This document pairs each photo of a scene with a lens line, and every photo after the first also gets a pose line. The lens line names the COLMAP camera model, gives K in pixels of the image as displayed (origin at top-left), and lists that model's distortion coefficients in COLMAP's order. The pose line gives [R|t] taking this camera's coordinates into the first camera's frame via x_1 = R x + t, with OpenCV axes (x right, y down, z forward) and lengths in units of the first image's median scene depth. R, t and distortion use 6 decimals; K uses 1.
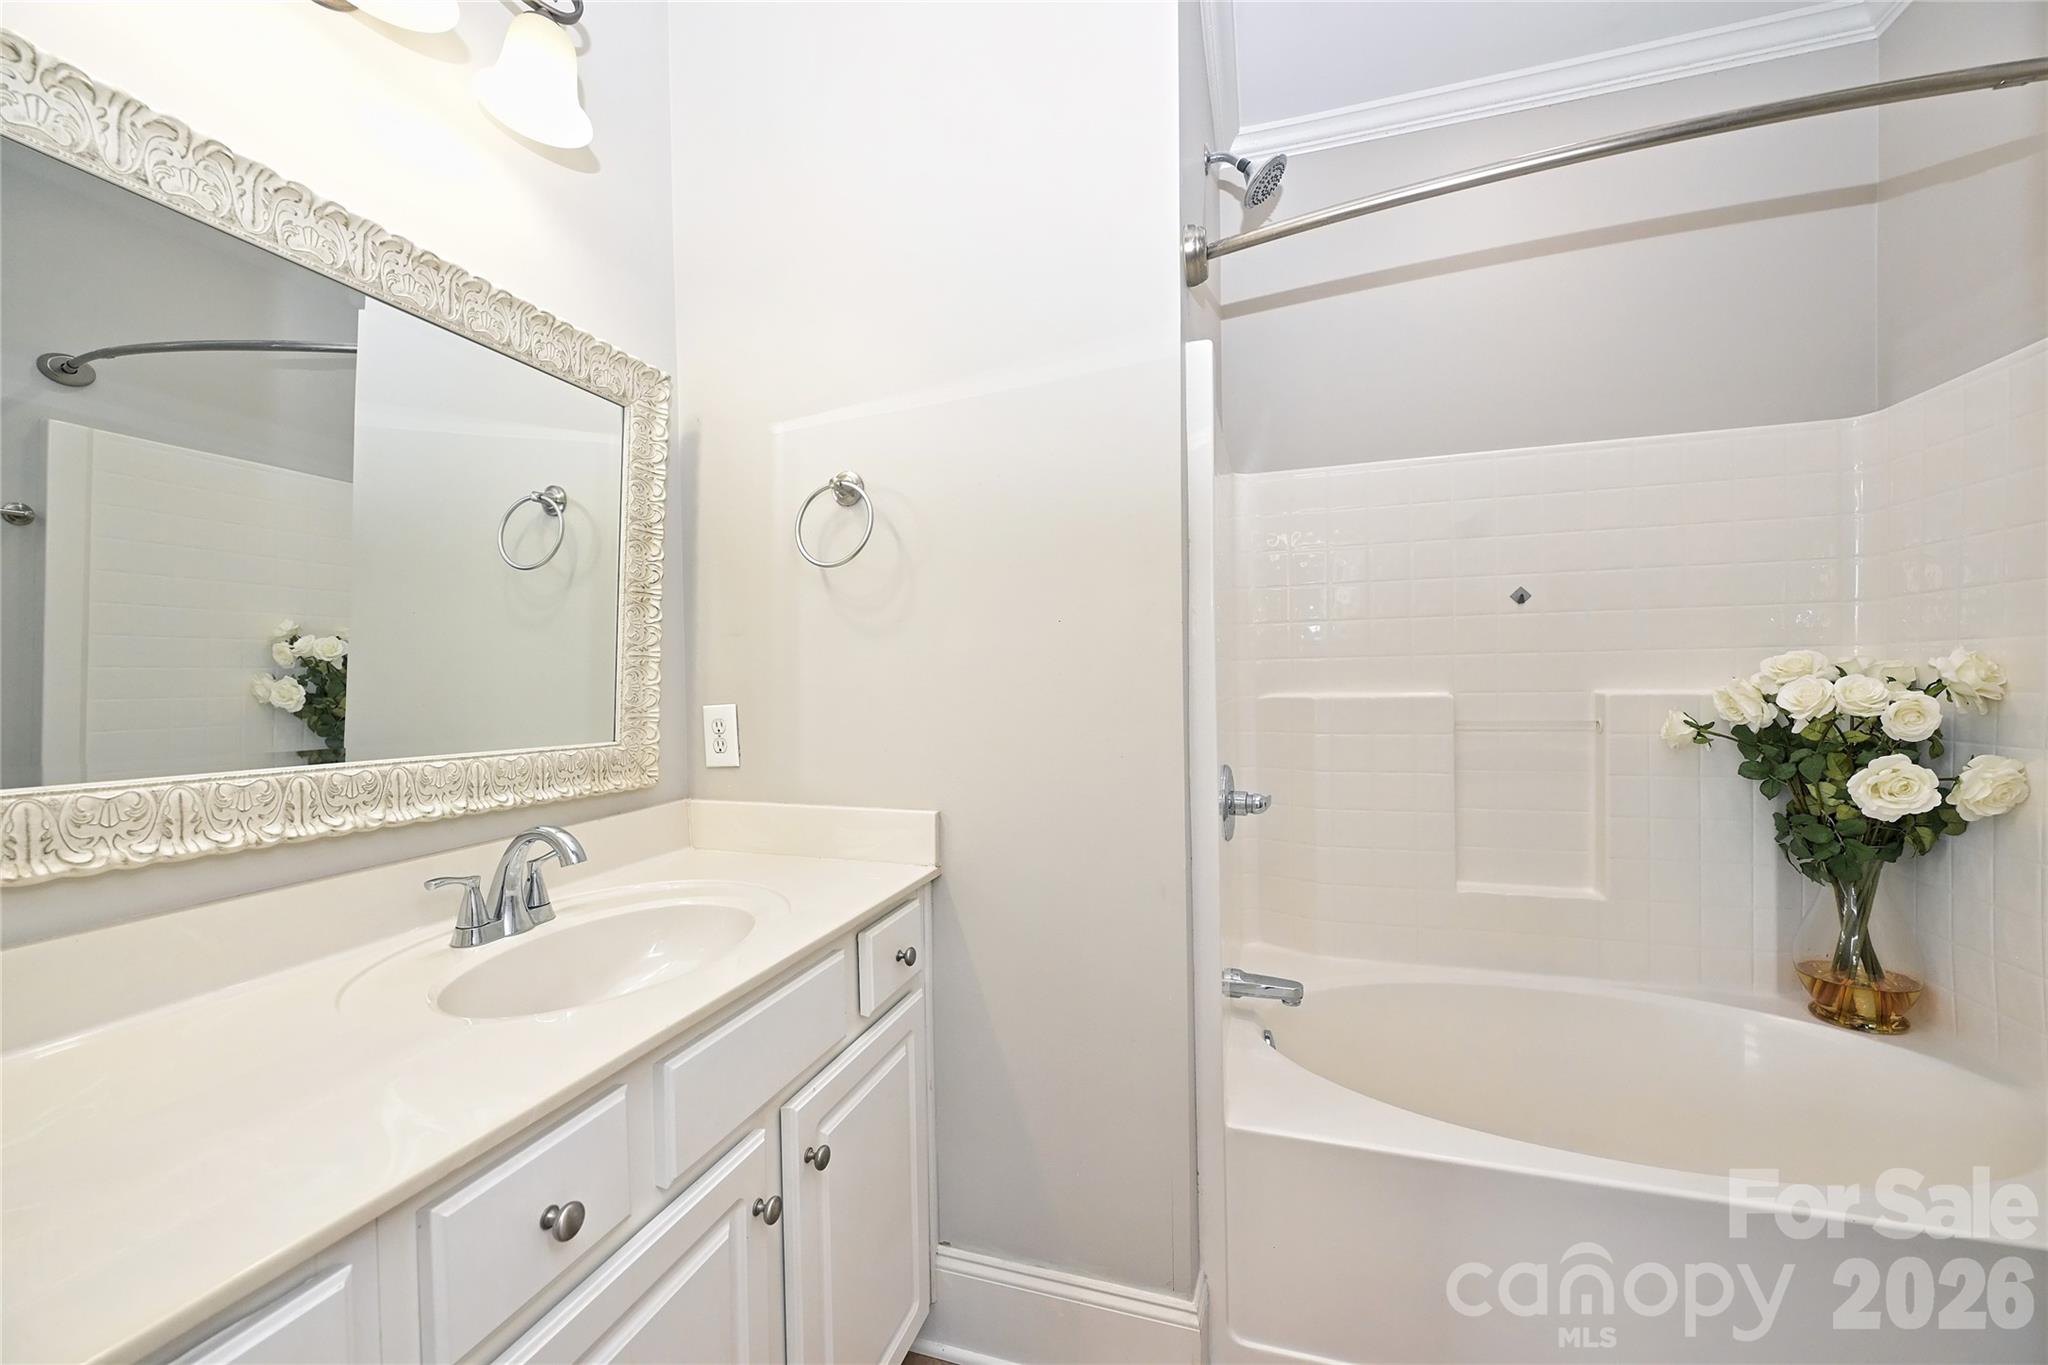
lens RADIAL K [[804.8, 0, 1020.3], [0, 804.8, 689.1], [0, 0, 1]] dist [-0.003142, -0.000091]
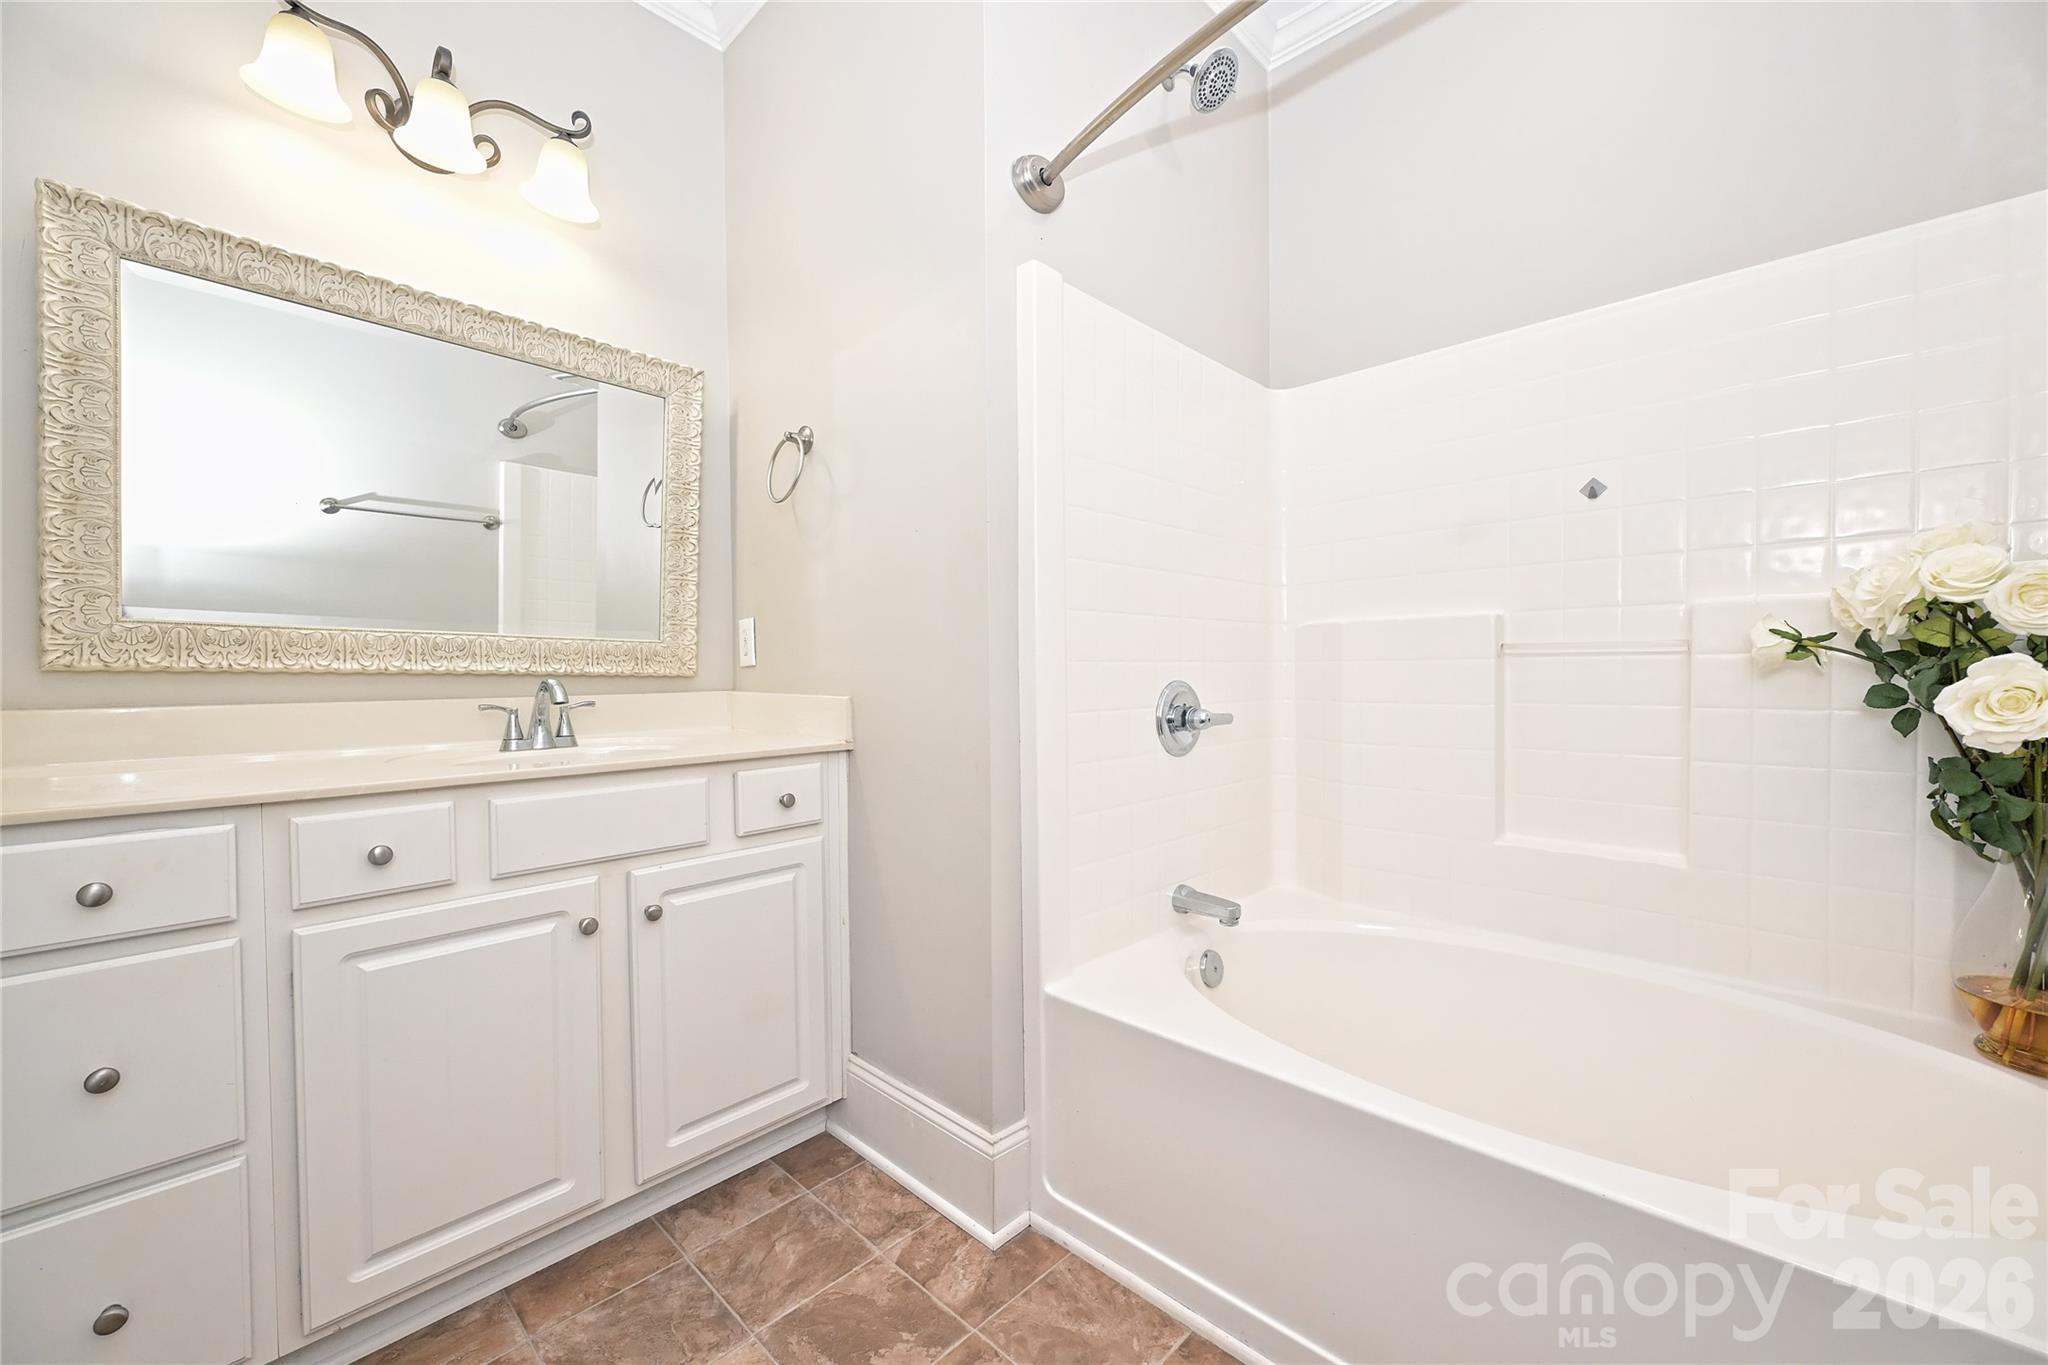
lens RADIAL K [[804.8, 0, 1020.3], [0, 804.8, 689.1], [0, 0, 1]] dist [-0.003142, -0.000091]
pose [[0.898293, 0.020101, -0.438936, 0.733757], [-0.014203, 0.999759, 0.016718, 0.128304], [0.439167, -0.008783, 0.898363, 0.023244]]
